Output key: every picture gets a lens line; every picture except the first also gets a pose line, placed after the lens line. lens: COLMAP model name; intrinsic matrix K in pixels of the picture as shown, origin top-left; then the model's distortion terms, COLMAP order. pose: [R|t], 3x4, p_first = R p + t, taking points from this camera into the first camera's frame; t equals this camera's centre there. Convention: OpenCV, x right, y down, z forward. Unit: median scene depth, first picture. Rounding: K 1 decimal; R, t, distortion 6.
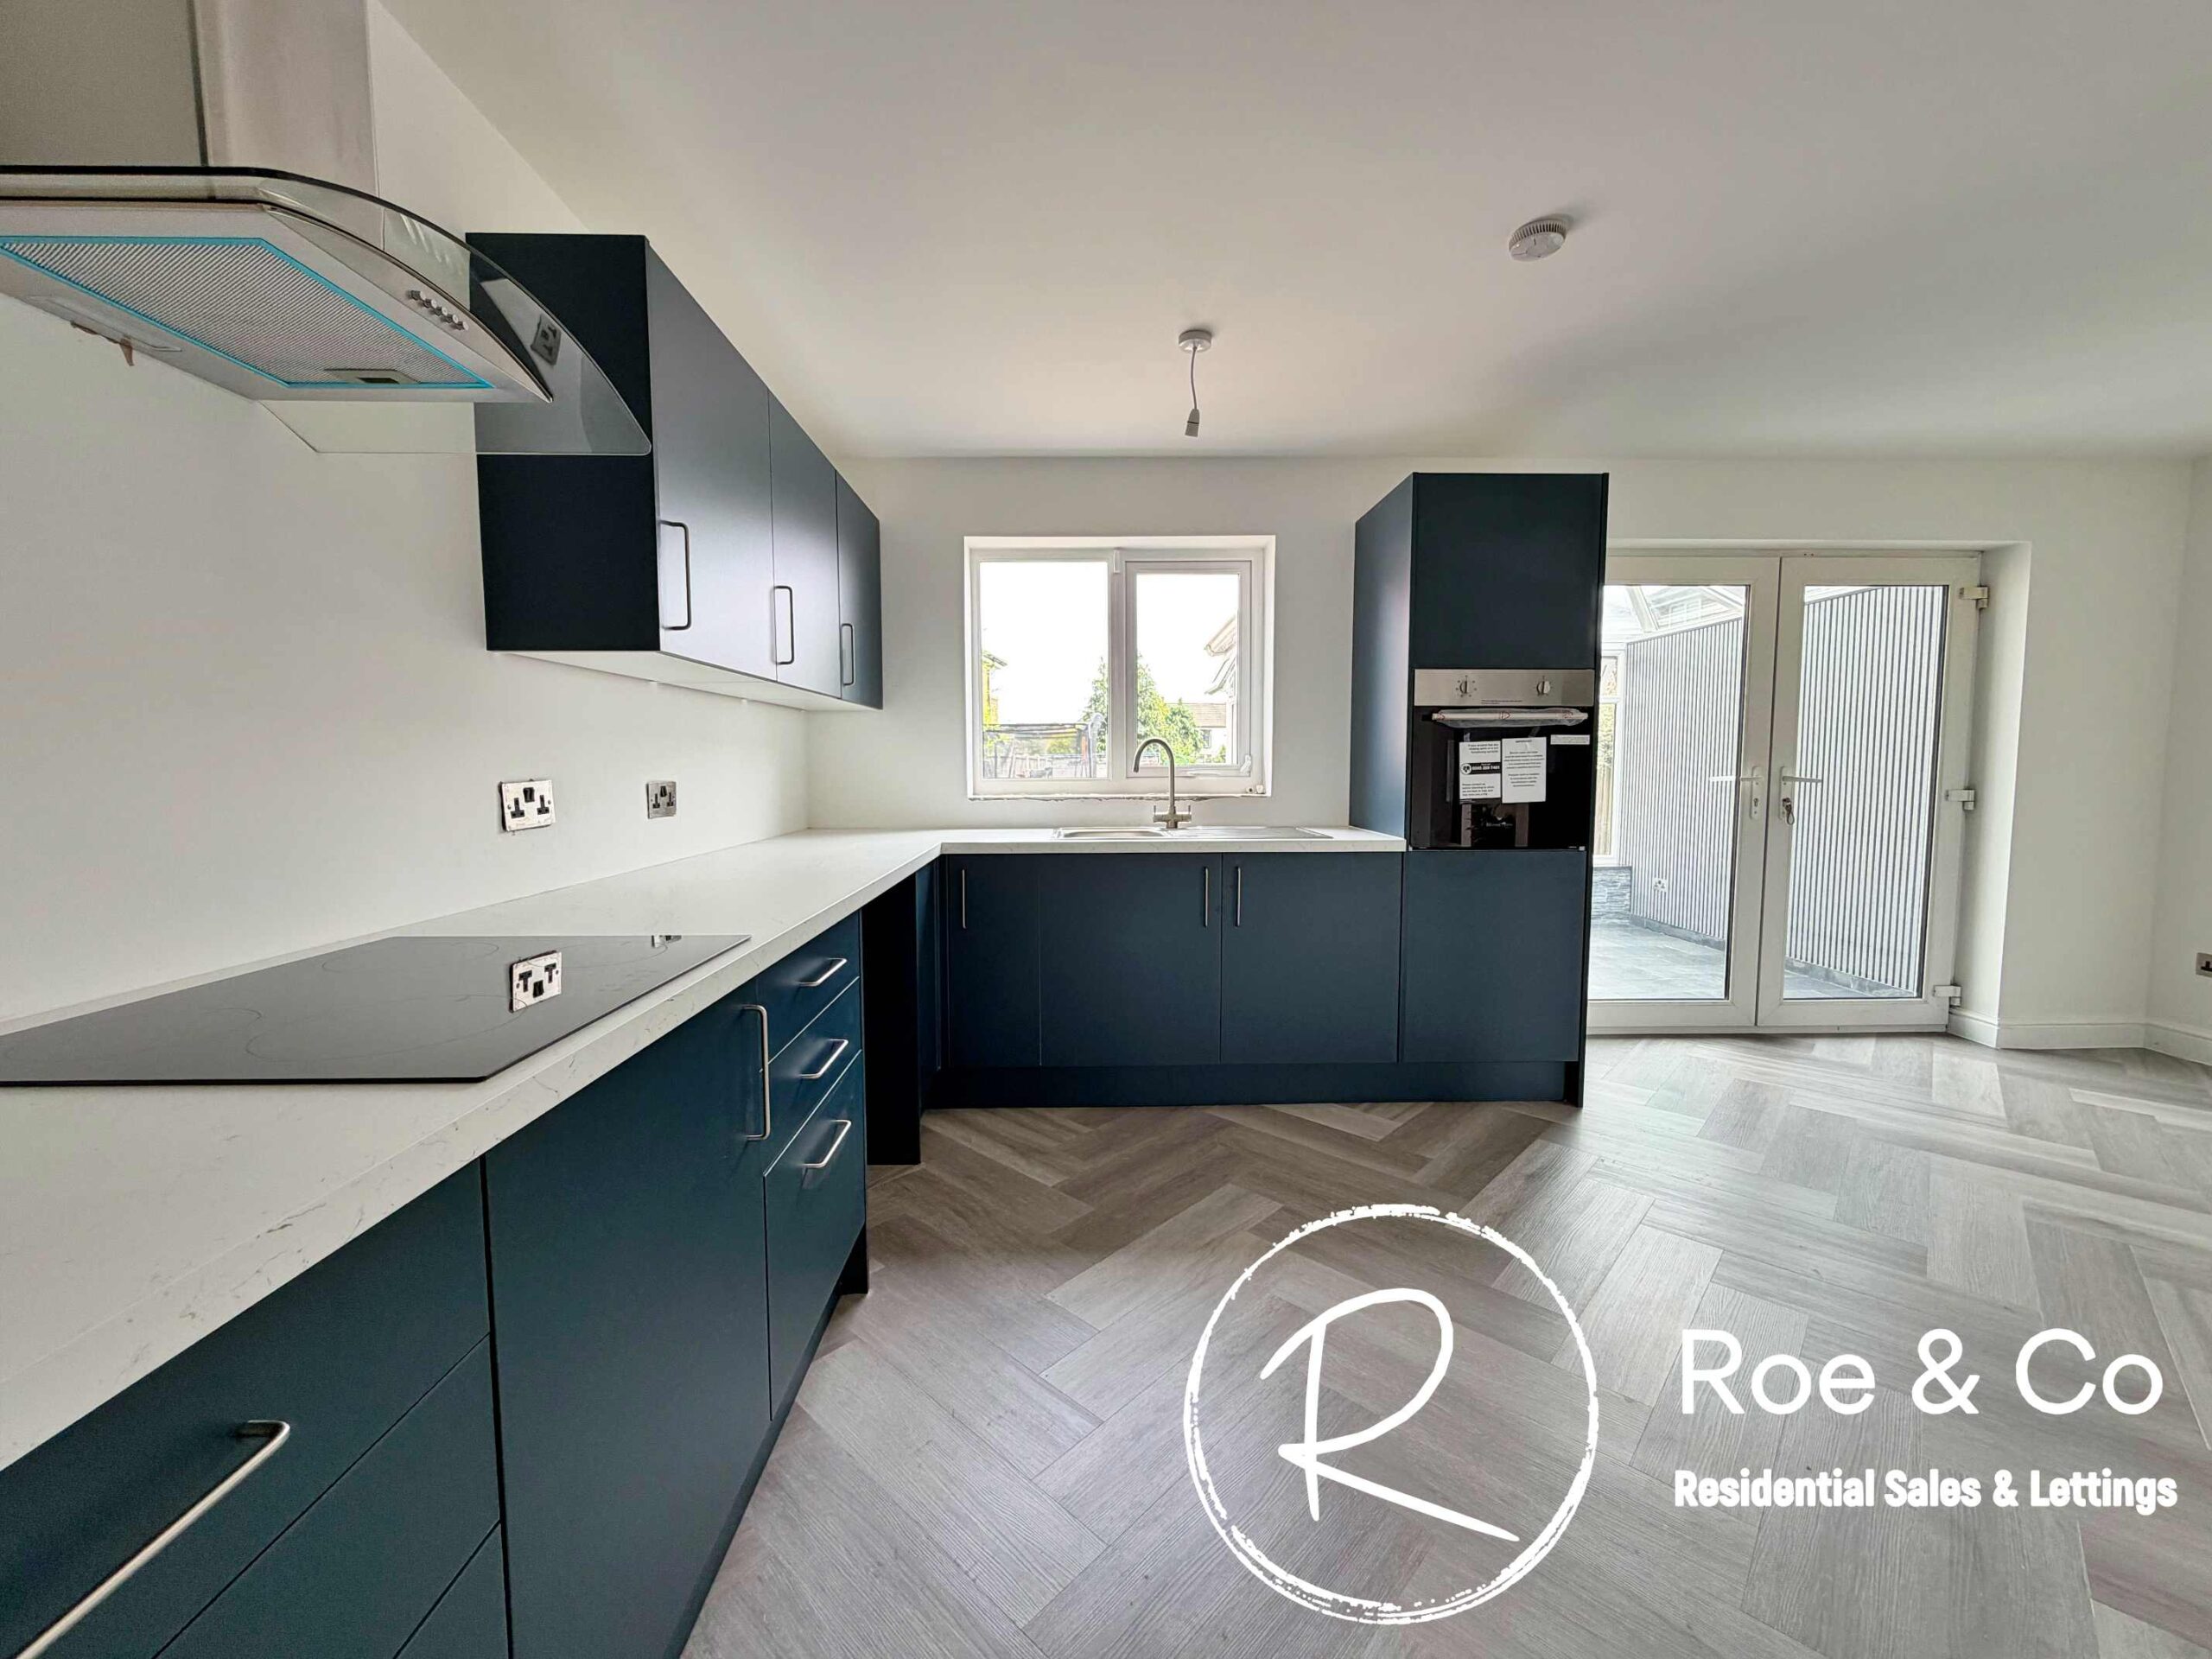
lens RADIAL K [[887.4, 0, 1098.5], [0, 887.4, 830.0], [0, 0, 1]] dist [-0.001090, -0.001243]
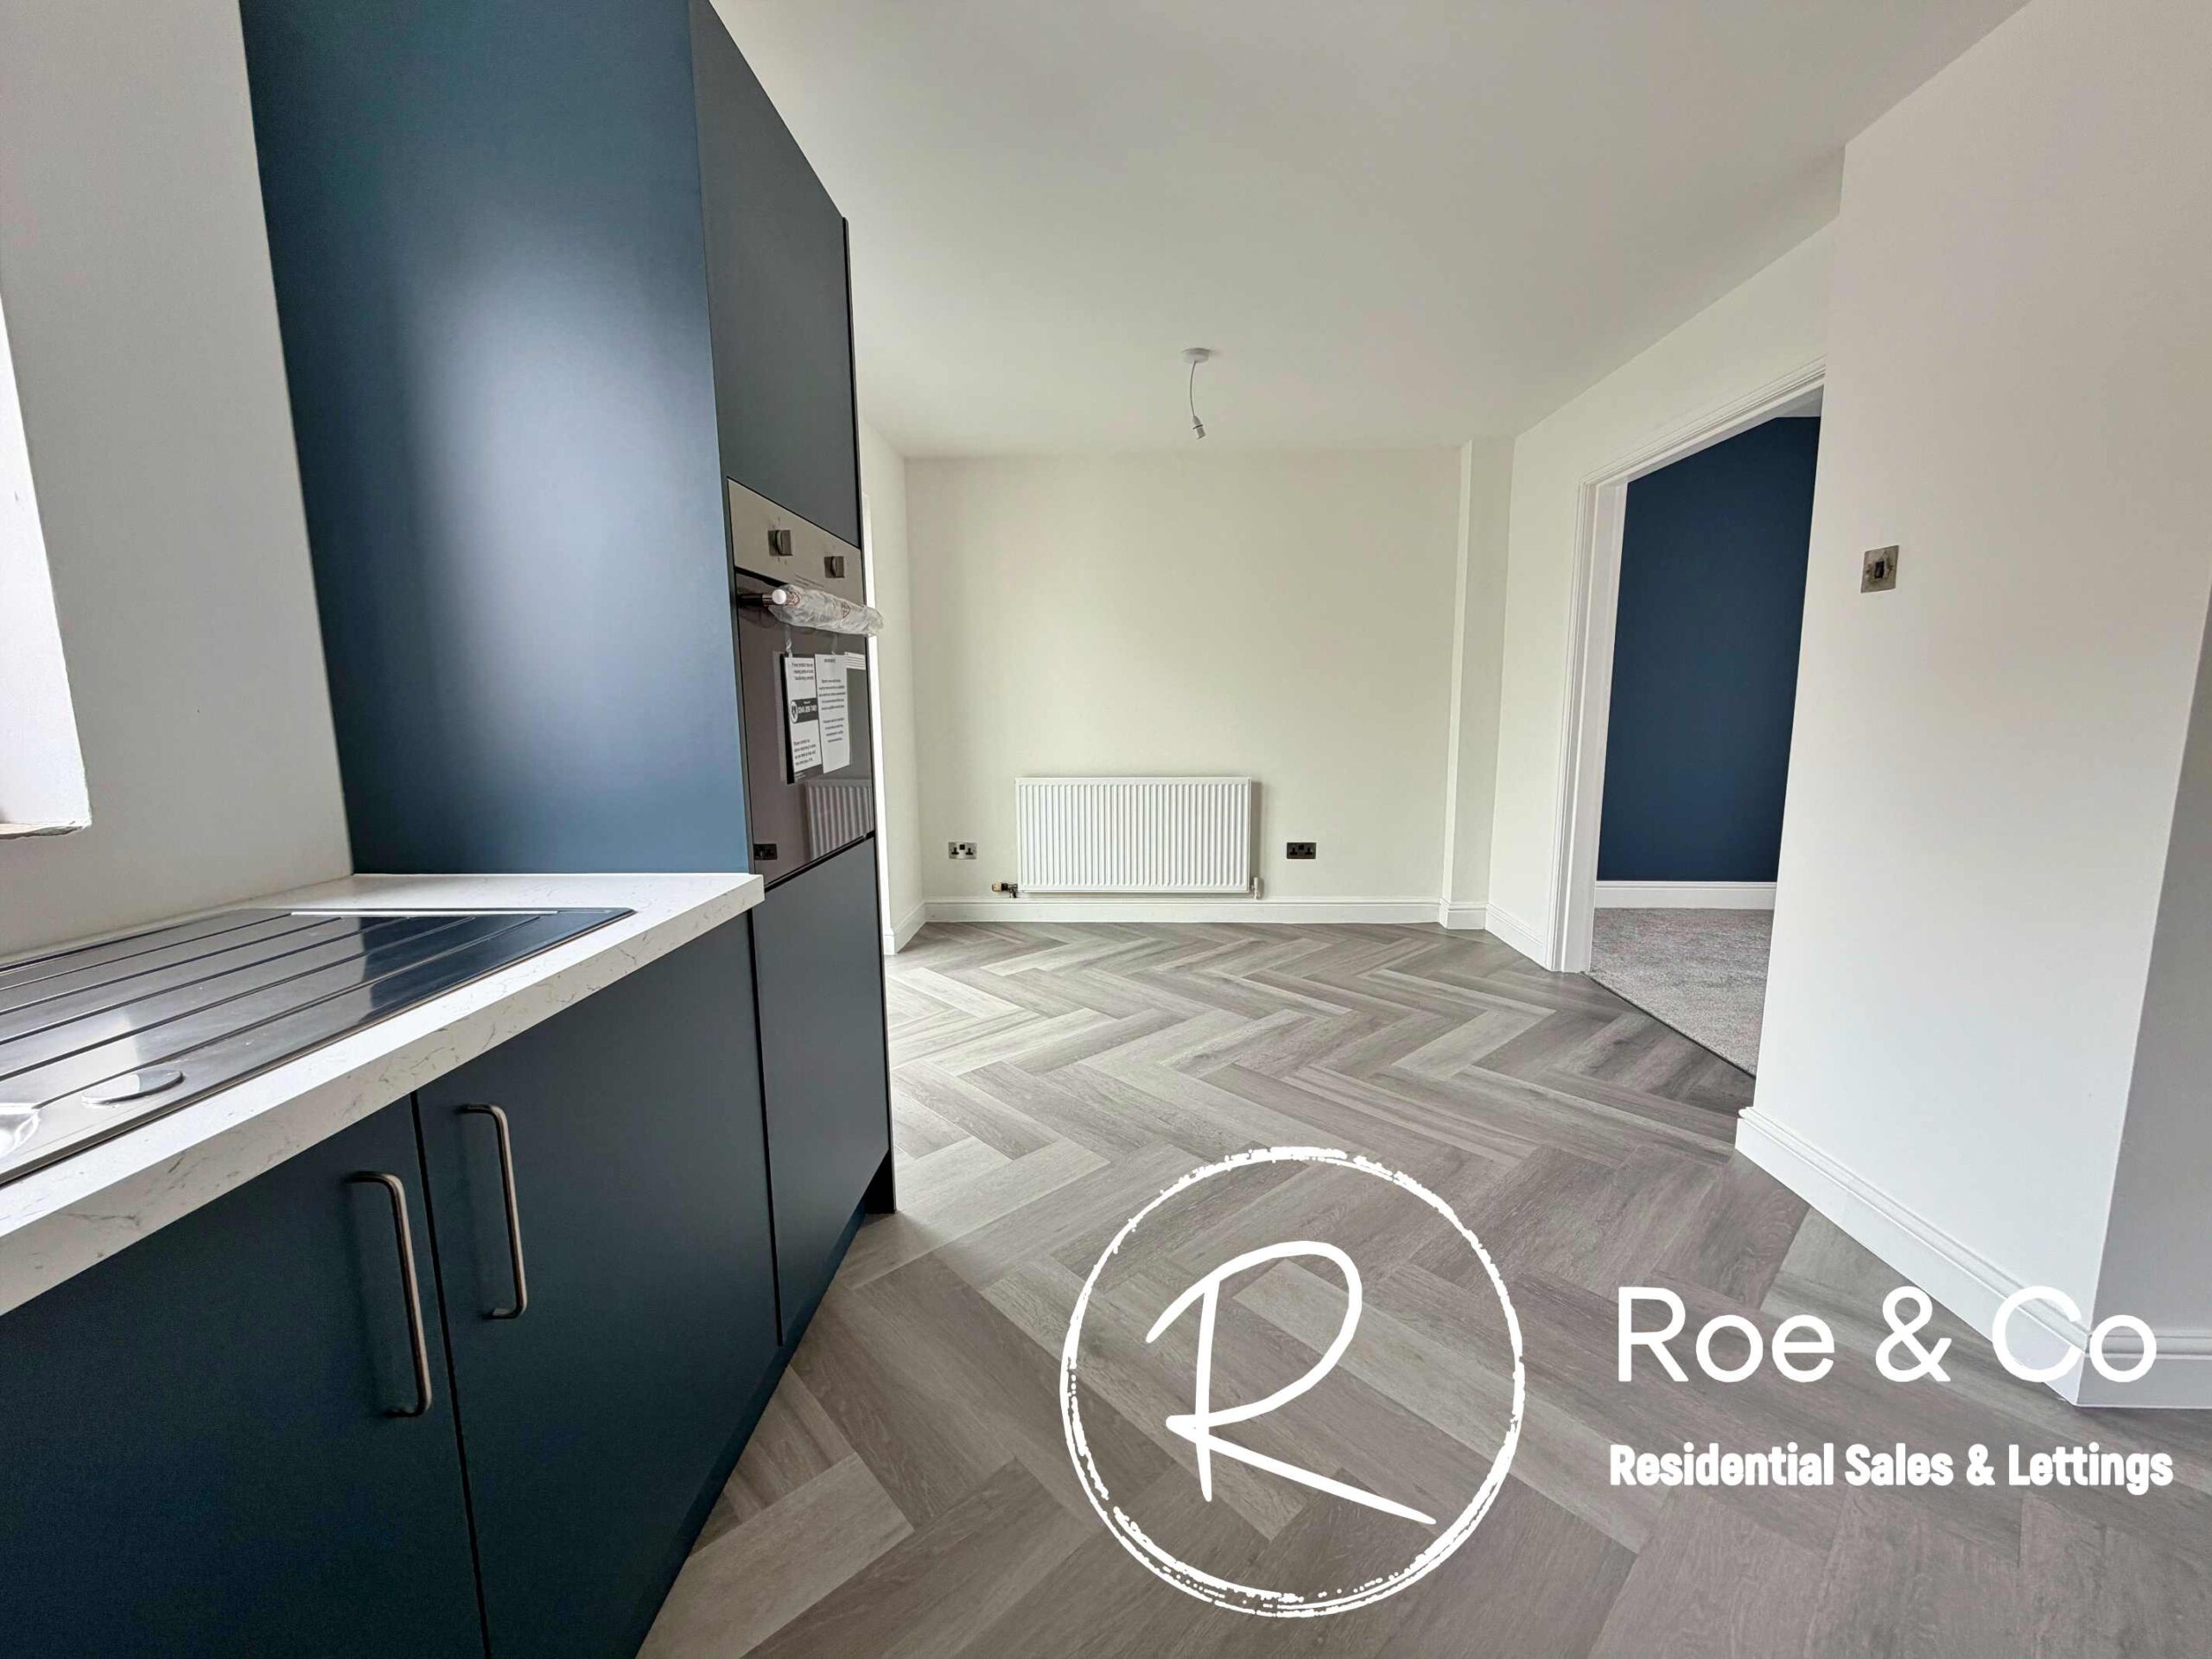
lens RADIAL K [[887.4, 0, 1115.1], [0, 887.4, 819.4], [0, 0, 1]] dist [-0.001090, -0.001243]
pose [[0.048883, -0.135255, 0.989604, -0.079250], [0.085693, 0.987703, 0.130762, -0.059111], [-0.995122, 0.078410, 0.059872, 0.802149]]
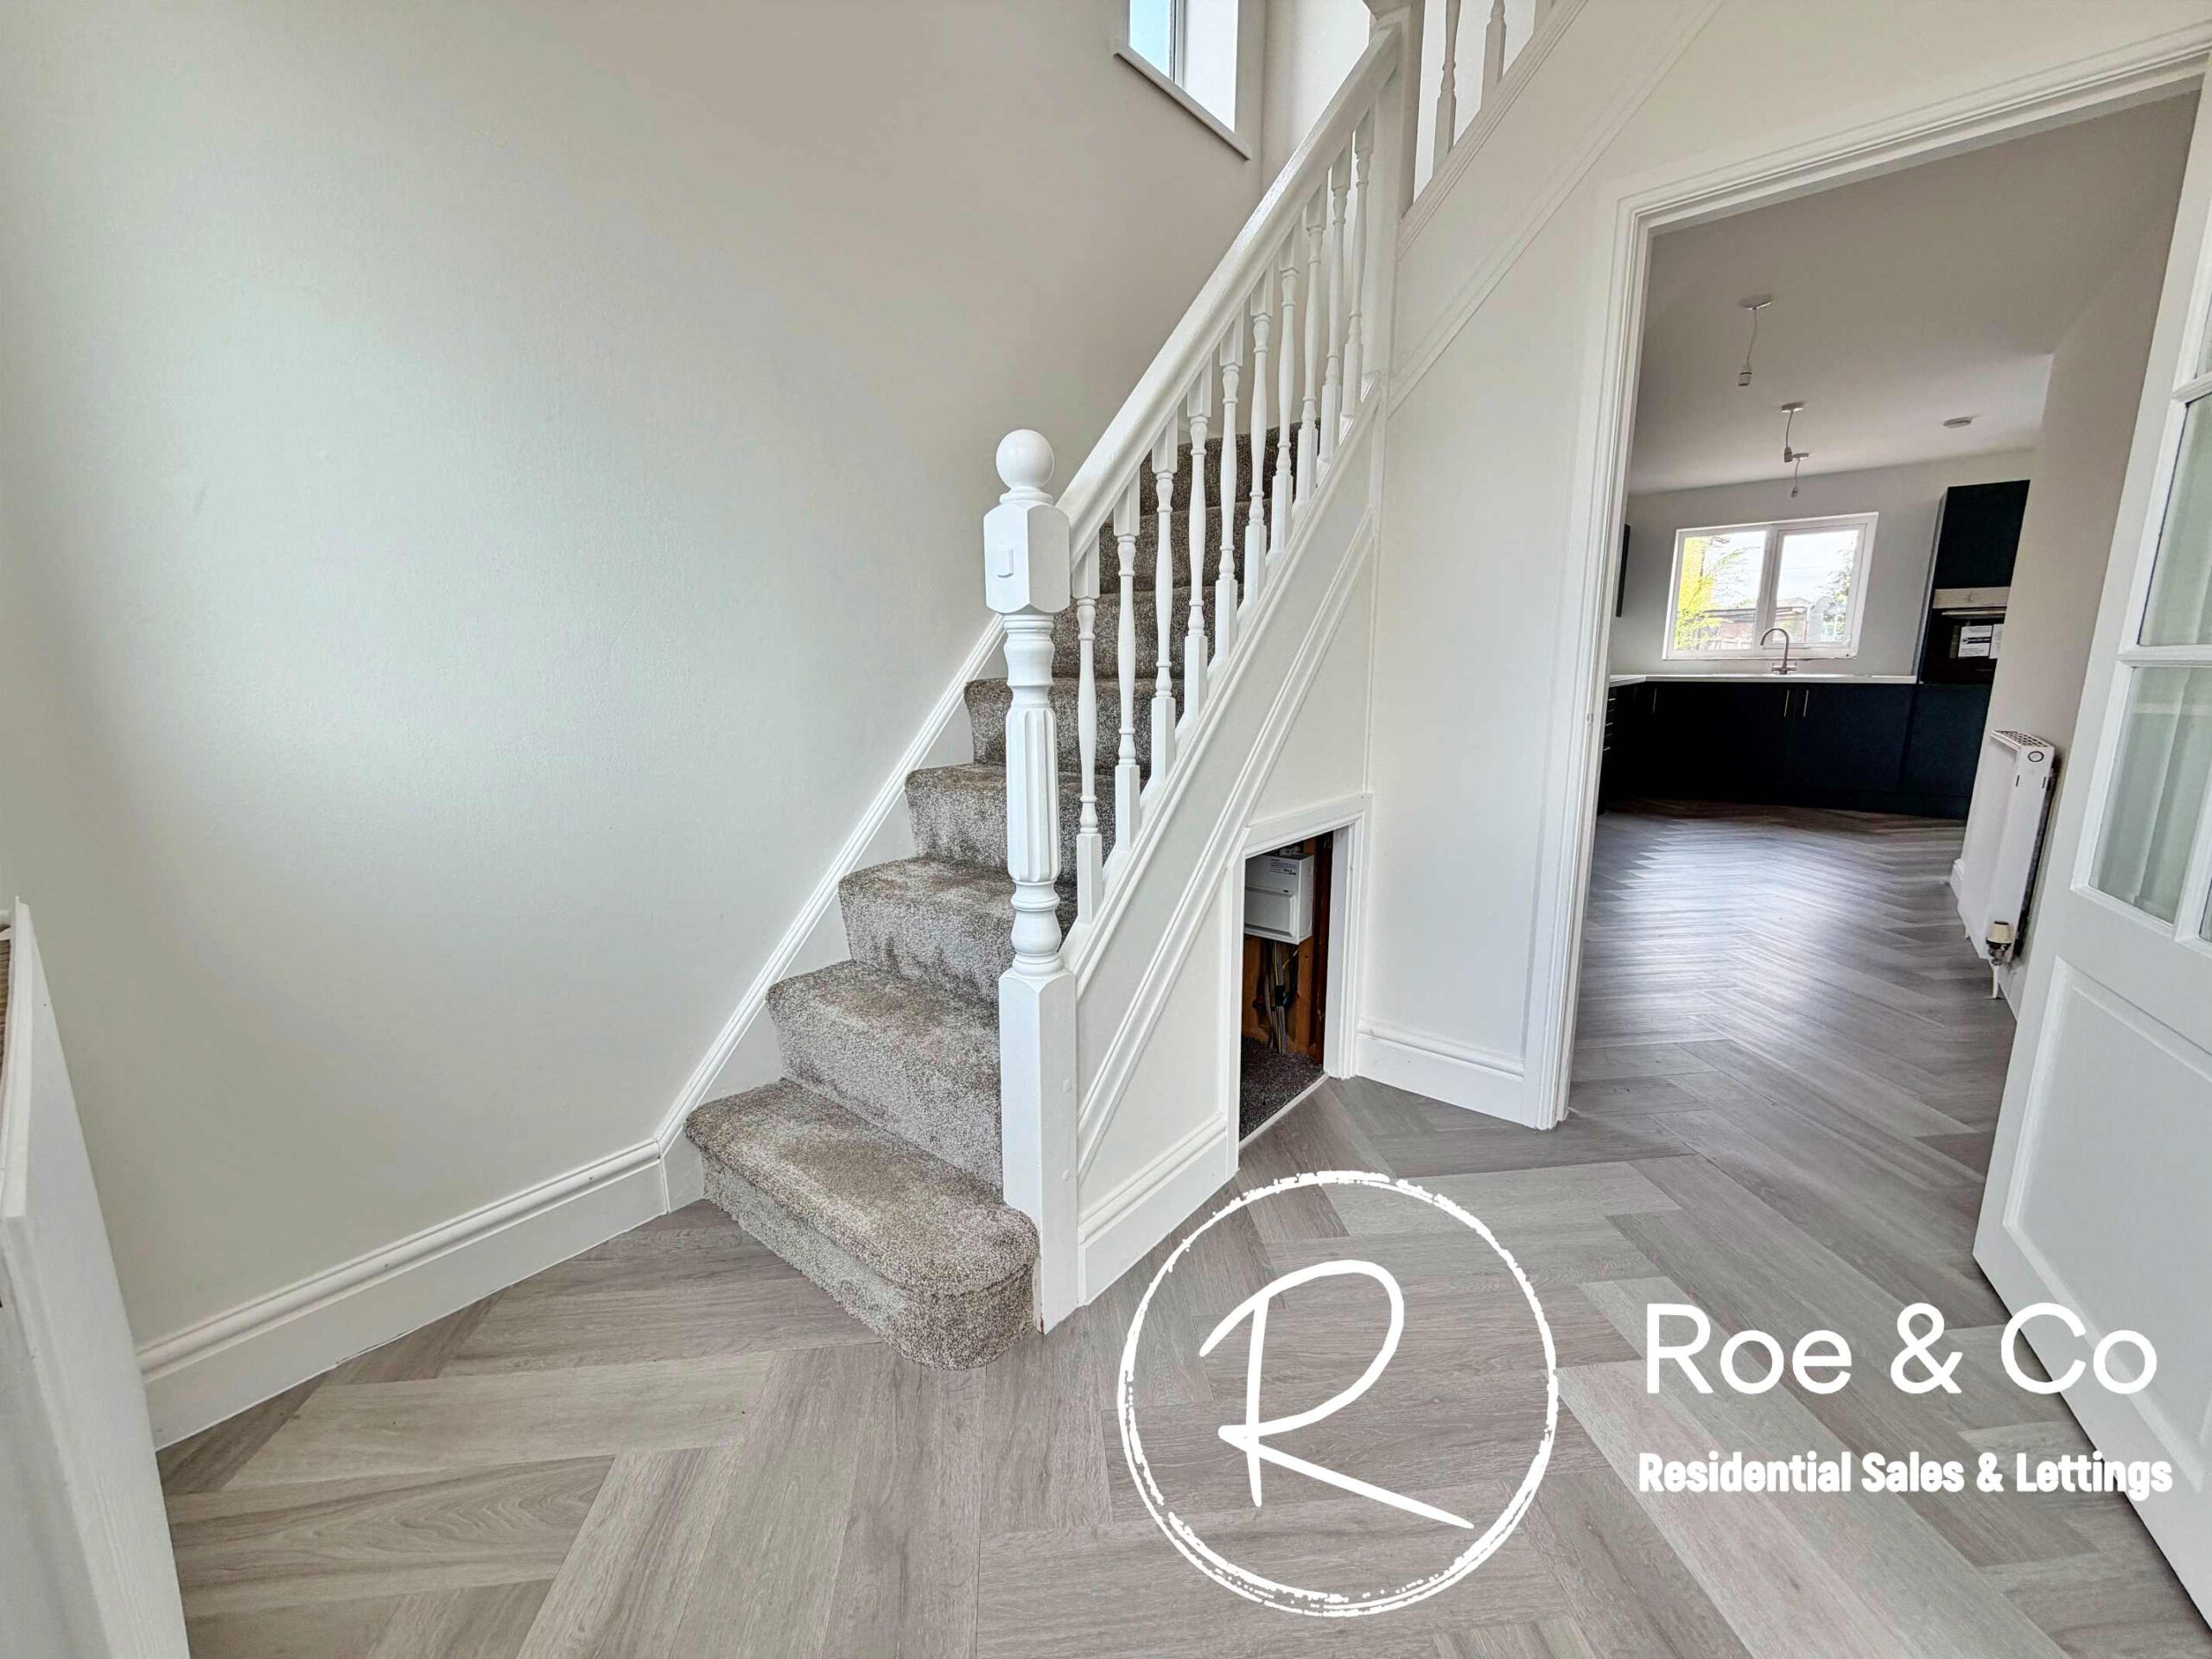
lens RADIAL K [[887.4, 0, 1110.8], [0, 887.4, 835.9], [0, 0, 1]] dist [-0.001090, -0.001243]
pose [[0.771182, 0.122116, -0.624793, 0.238638], [-0.040945, 0.988912, 0.142745, 0.152978], [0.635297, -0.084501, 0.767631, -1.701951]]
